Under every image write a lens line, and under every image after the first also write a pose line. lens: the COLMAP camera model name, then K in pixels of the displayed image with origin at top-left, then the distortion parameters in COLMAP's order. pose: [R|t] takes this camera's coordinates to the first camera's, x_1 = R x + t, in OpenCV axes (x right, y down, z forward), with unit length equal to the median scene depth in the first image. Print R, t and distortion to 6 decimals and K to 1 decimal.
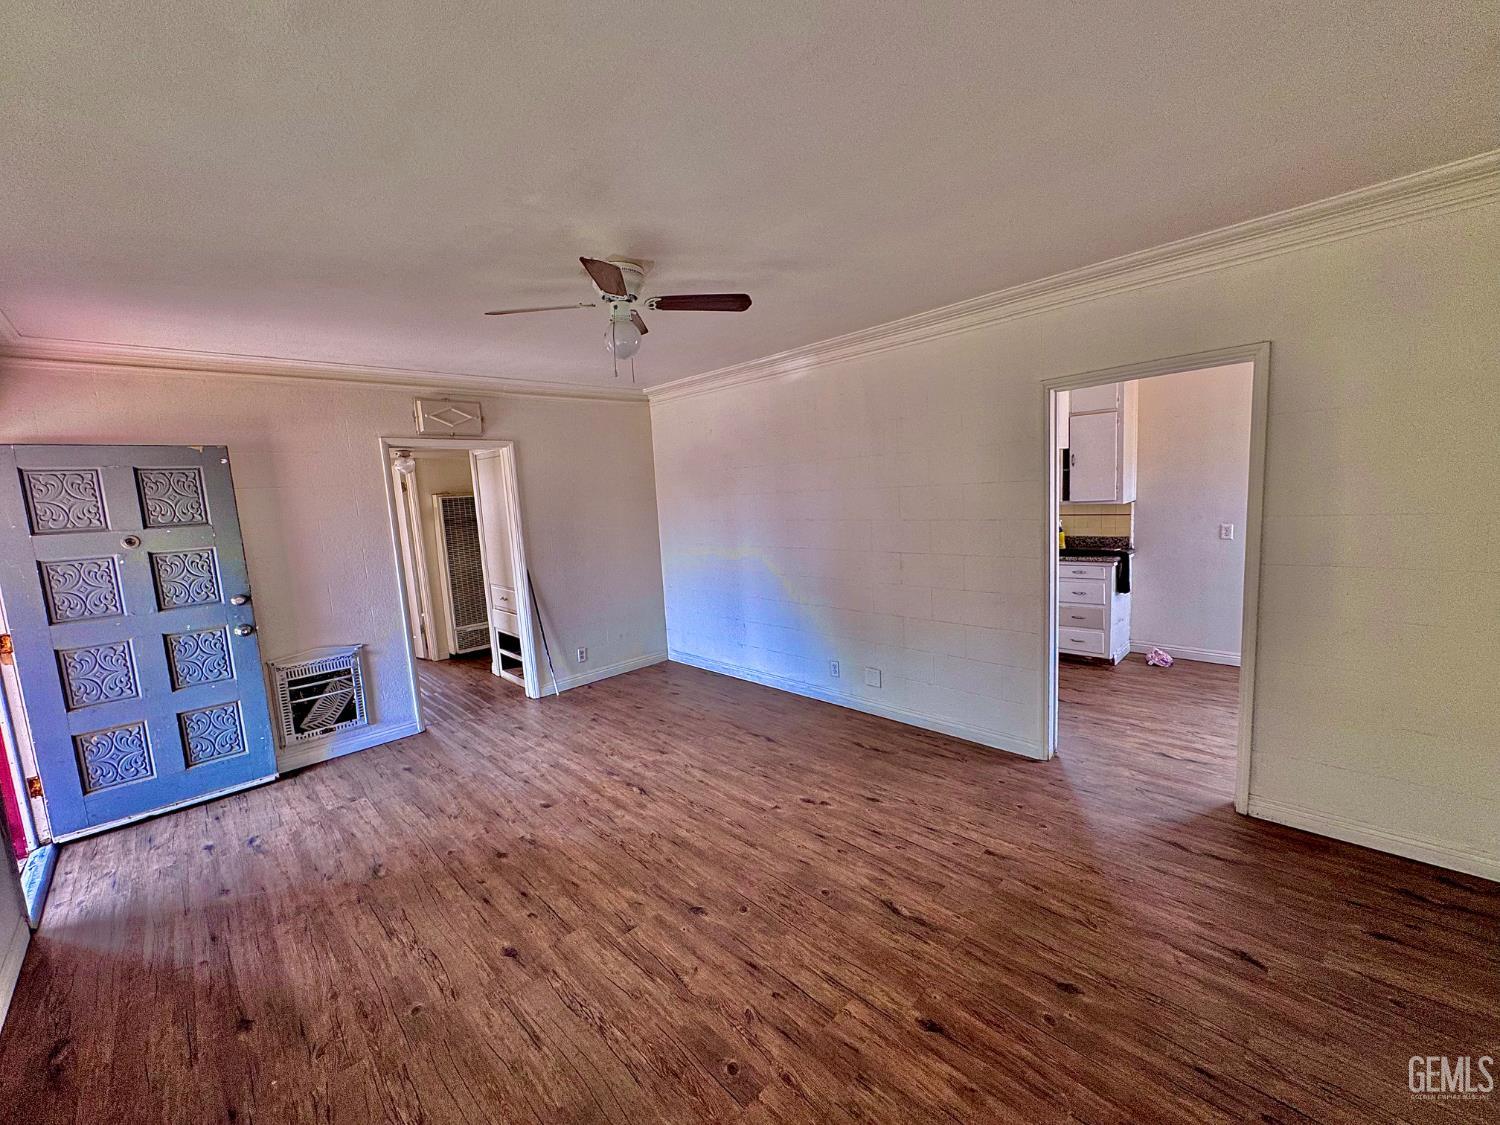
lens RADIAL K [[601.6, 0, 750.0], [0, 601.6, 562.5], [0, 0, 1]] dist [-0.000592, 0.000155]
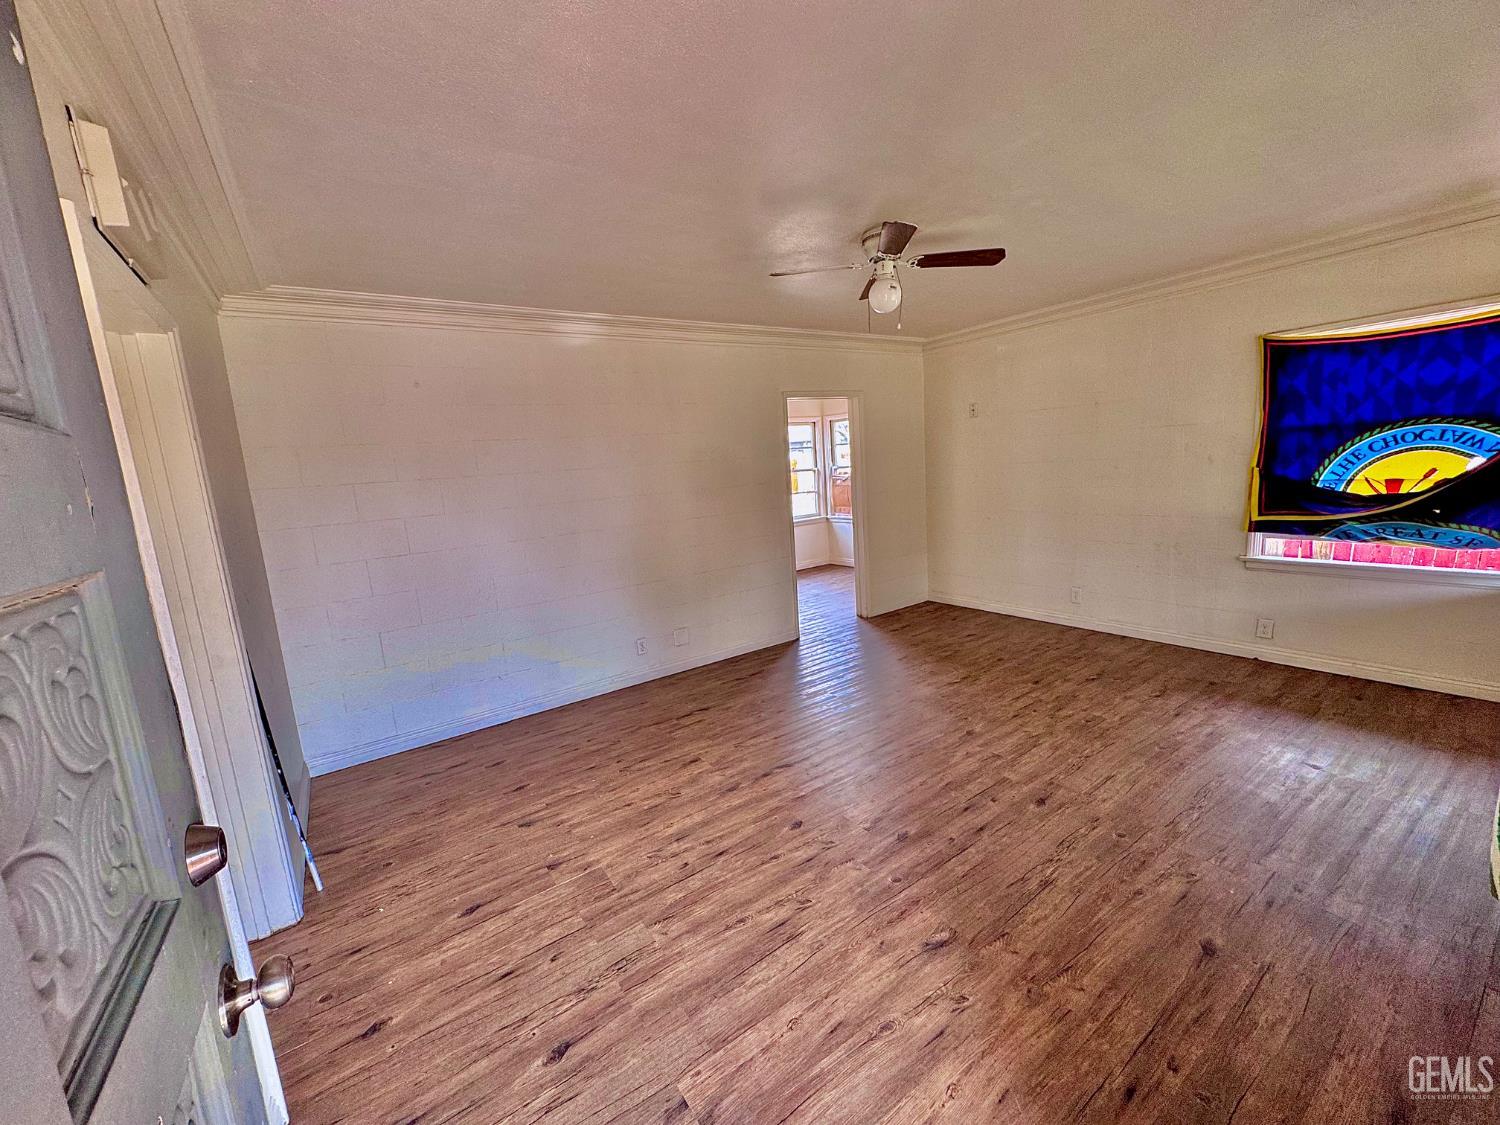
lens RADIAL K [[601.6, 0, 750.0], [0, 601.6, 562.5], [0, 0, 1]] dist [-0.000592, 0.000155]
pose [[0.163690, -0.112083, 0.980124, -1.289462], [0.183899, 0.979577, 0.081308, -0.011956], [-0.969220, 0.166934, 0.180959, 1.017213]]
